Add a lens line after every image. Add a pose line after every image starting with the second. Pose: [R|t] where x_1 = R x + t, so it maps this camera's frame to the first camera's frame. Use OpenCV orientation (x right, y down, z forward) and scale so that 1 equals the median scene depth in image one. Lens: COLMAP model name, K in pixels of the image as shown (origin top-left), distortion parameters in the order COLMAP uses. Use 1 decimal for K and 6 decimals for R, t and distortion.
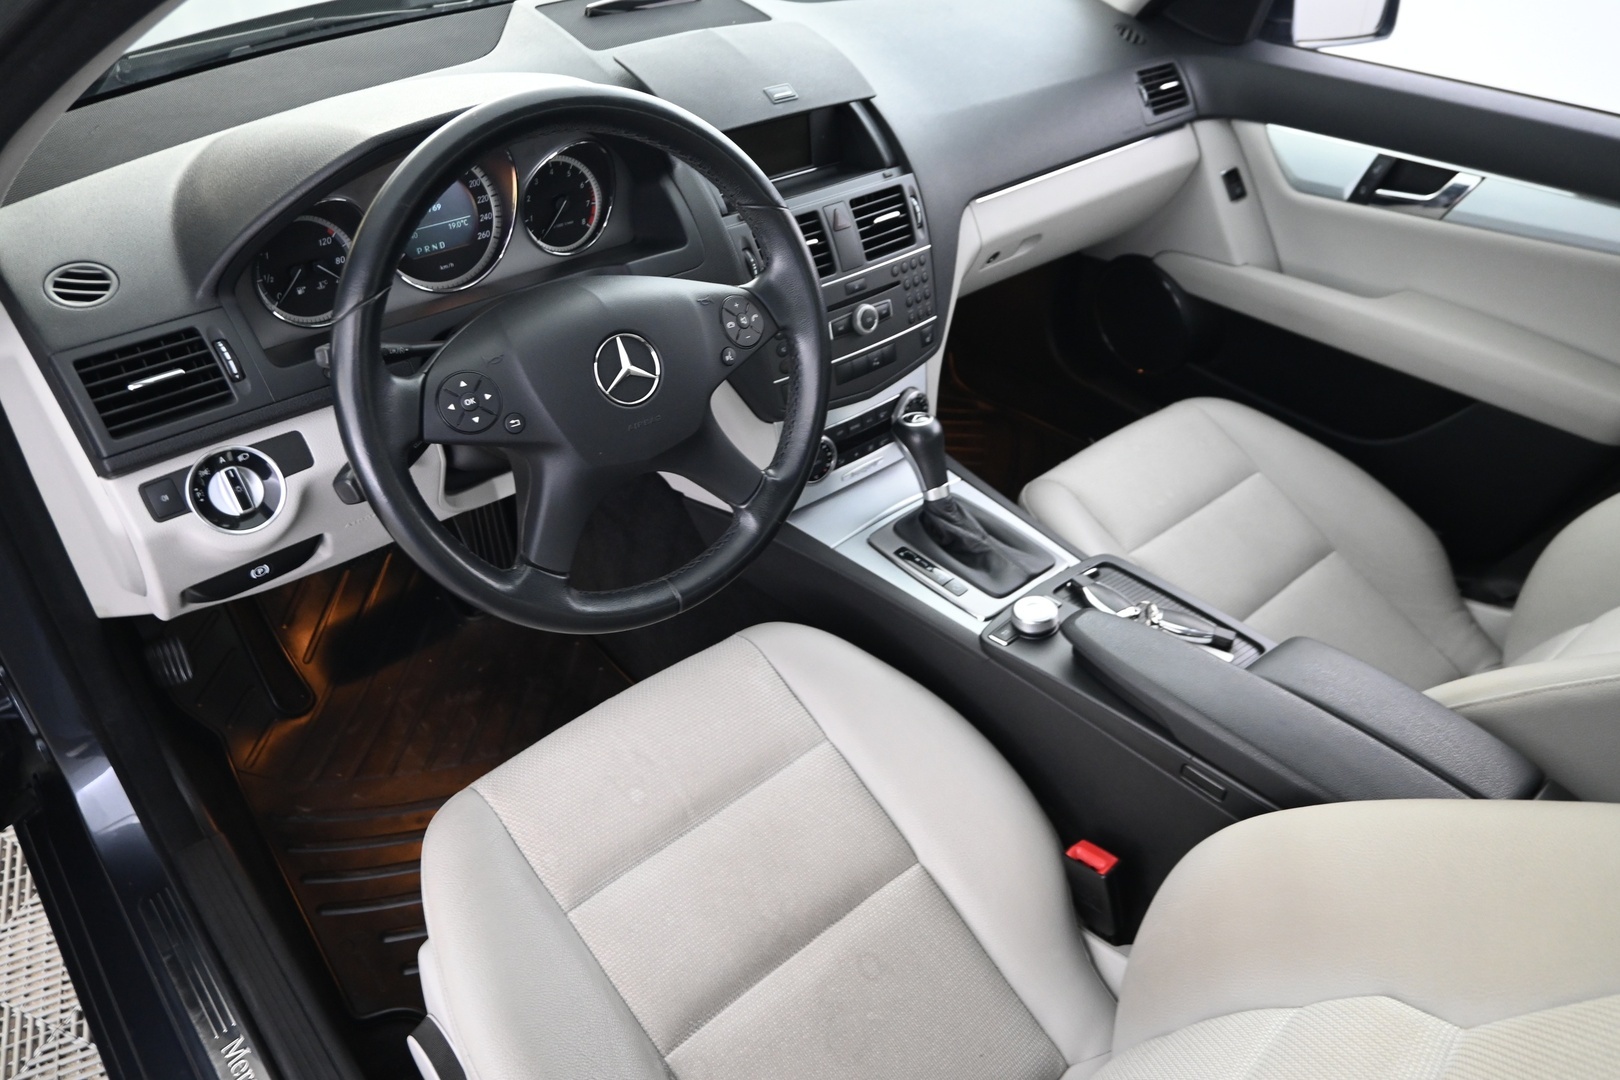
lens RADIAL K [[1111.7, 0, 813.4], [0, 1111.7, 537.3], [0, 0, 1]] dist [0.002159, -0.000635]
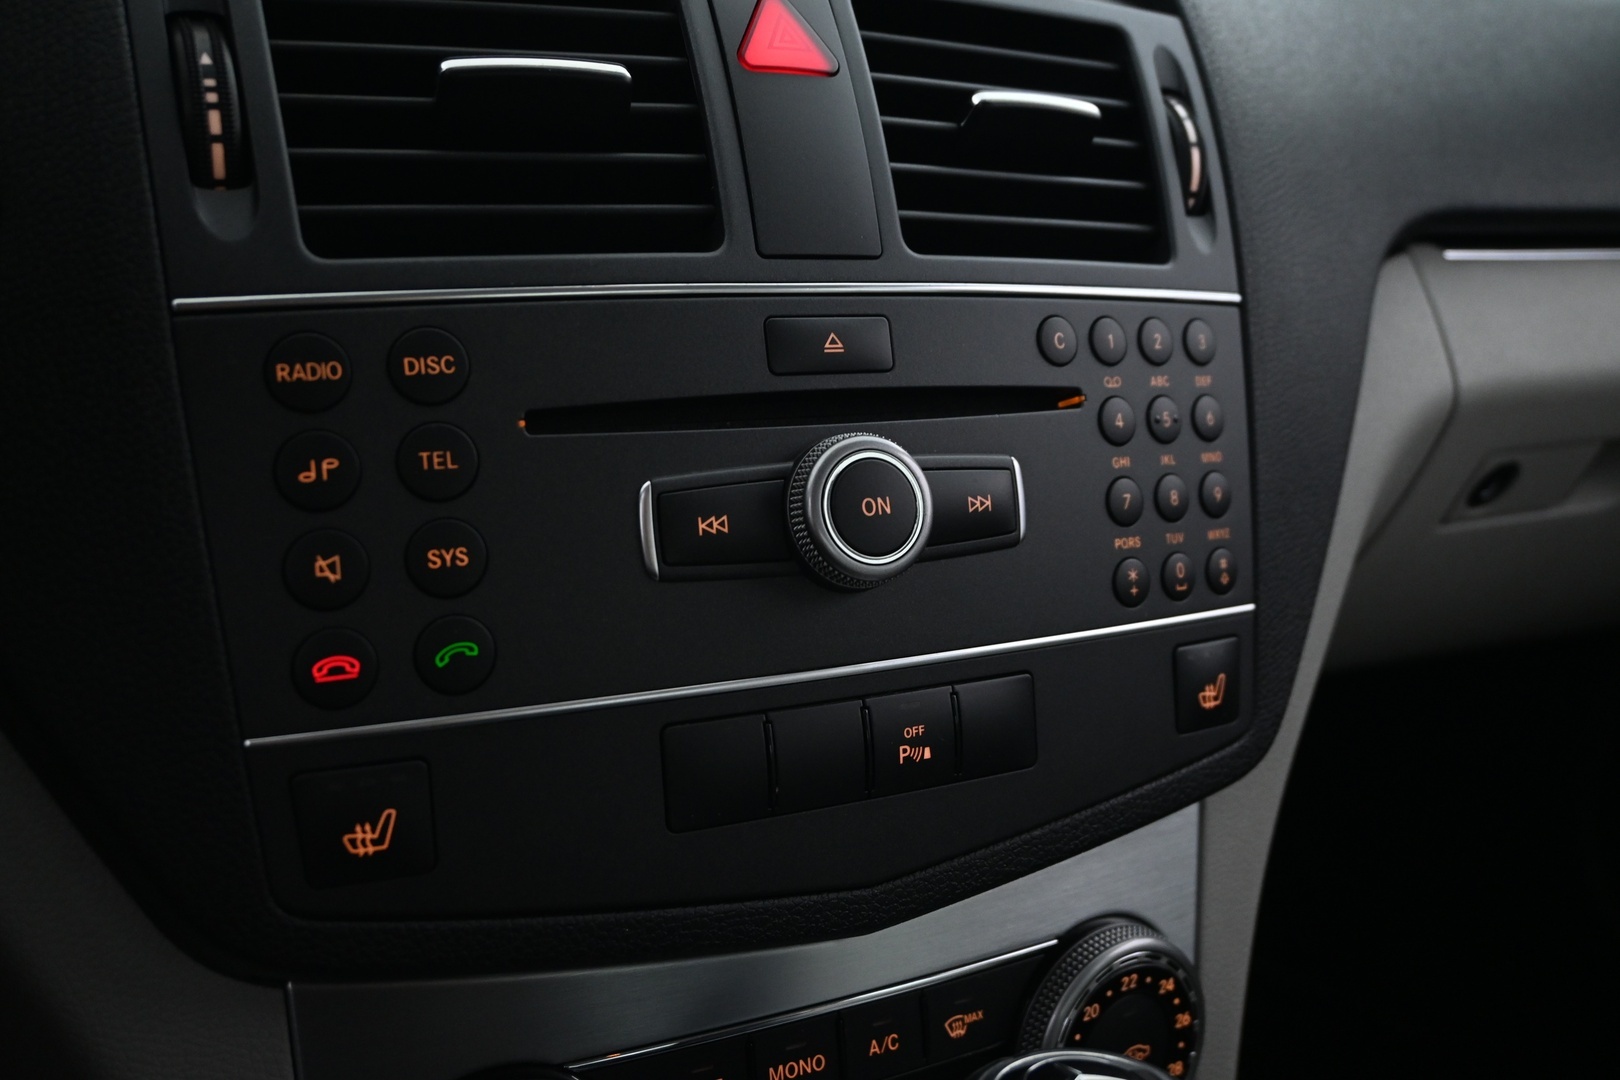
lens RADIAL K [[1426.8, 0, 810.9], [0, 1426.8, 541.1], [0, 0, 1]] dist [-0.014437, 0.009856]
pose [[0.968814, 0.082313, -0.233718, 0.093557], [-0.165116, 0.917745, -0.361223, -0.096651], [0.184760, 0.388548, 0.902715, 0.750532]]
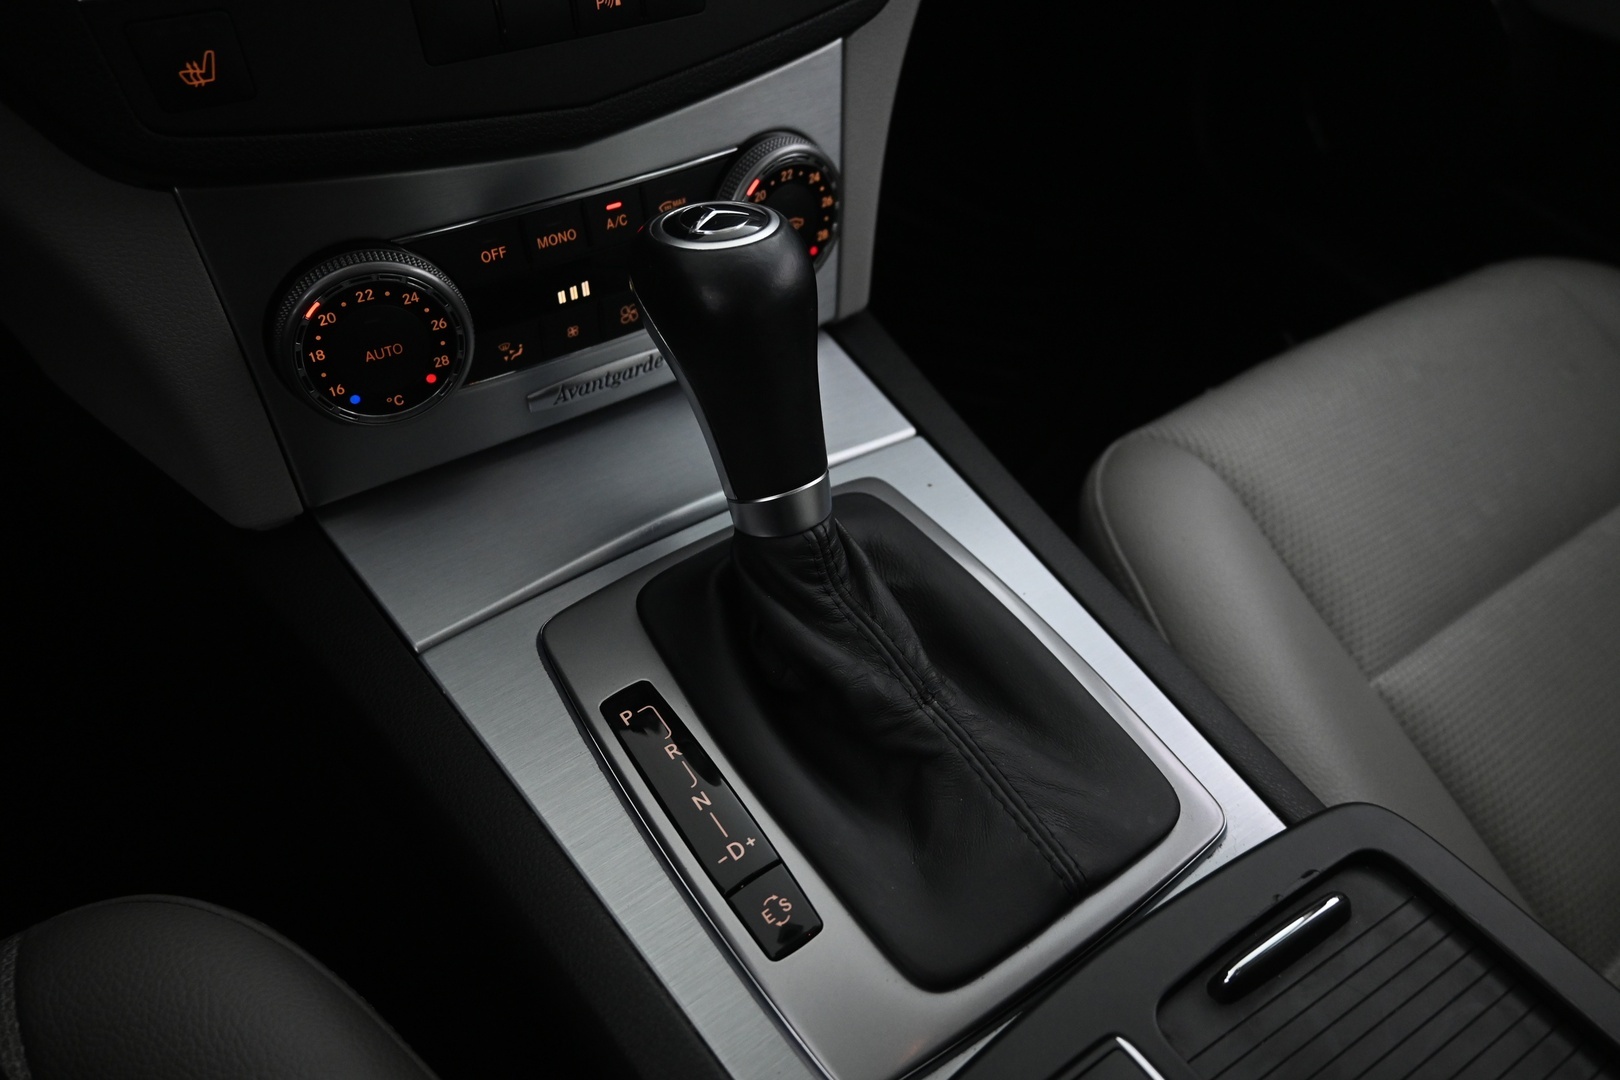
lens RADIAL K [[1111.7, 0, 808.8], [0, 1111.7, 536.0], [0, 0, 1]] dist [0.002159, -0.000635]
pose [[0.992480, 0.108959, -0.055782, 0.132587], [-0.099236, 0.983001, 0.154473, -0.075577], [0.071665, -0.147776, 0.986421, 0.714763]]
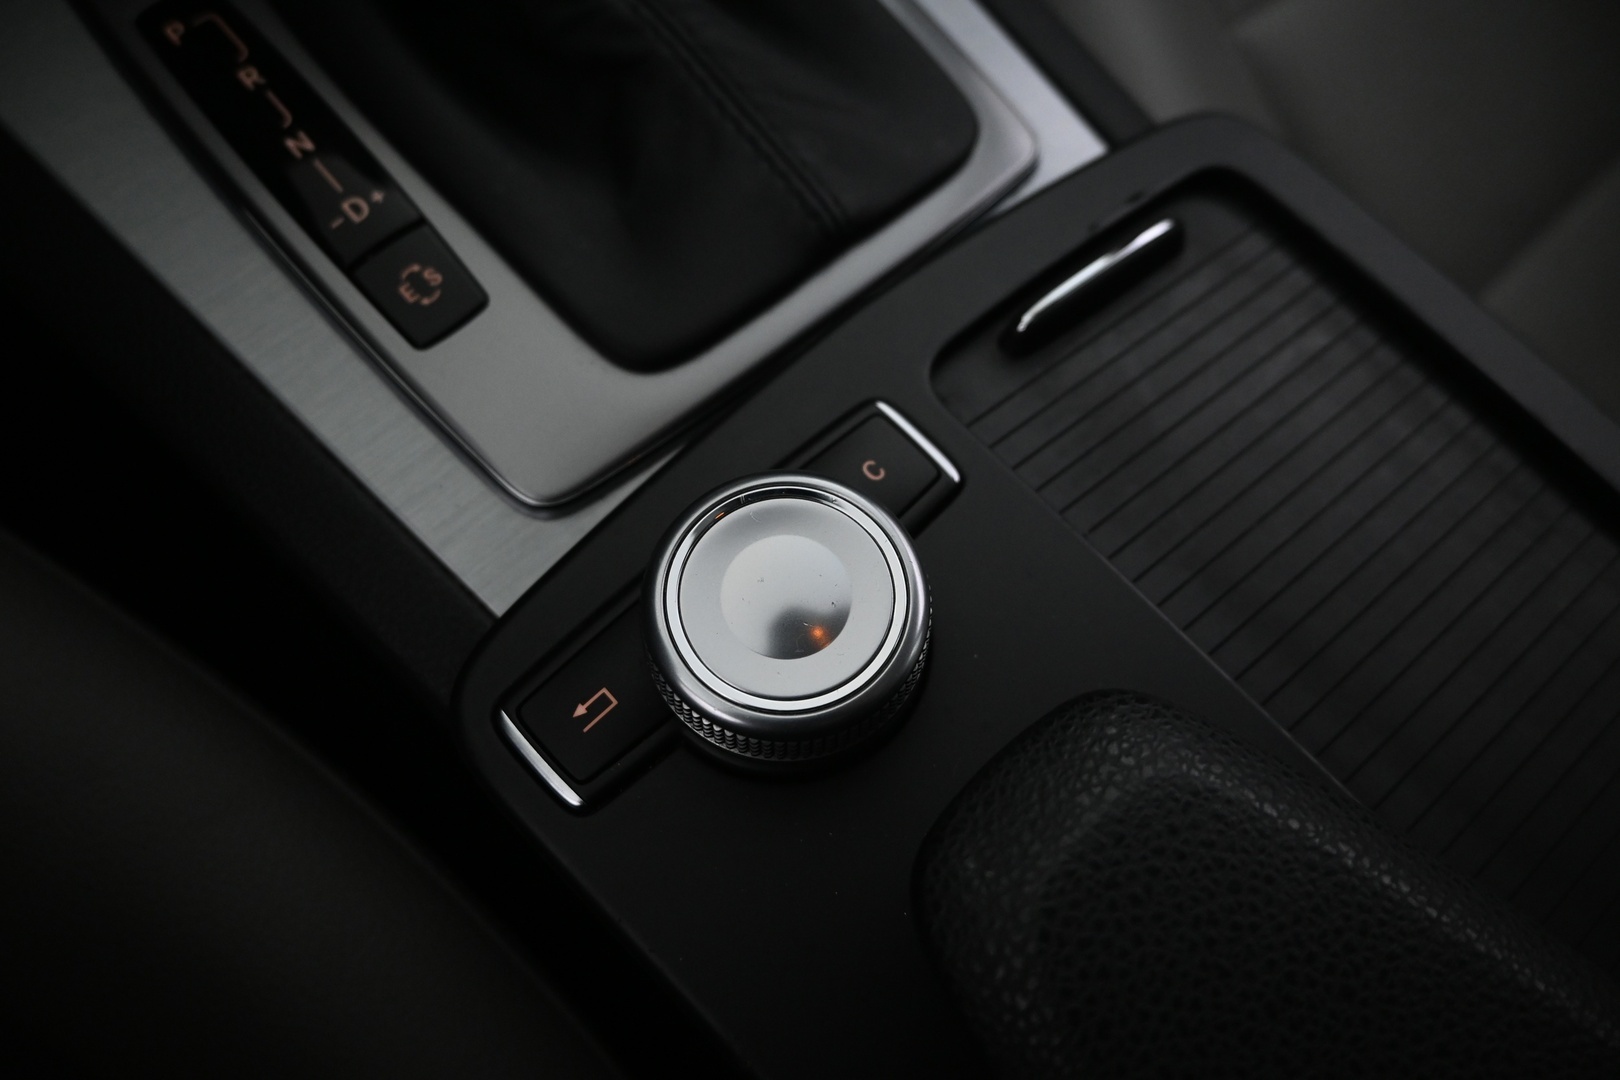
lens RADIAL K [[1111.7, 0, 809.1], [0, 1111.7, 546.6], [0, 0, 1]] dist [0.002159, -0.000635]
pose [[0.993038, 0.036035, 0.112148, 0.163022], [-0.091261, 0.837316, 0.539049, -0.022044], [-0.074478, -0.545531, 0.834775, 0.769927]]
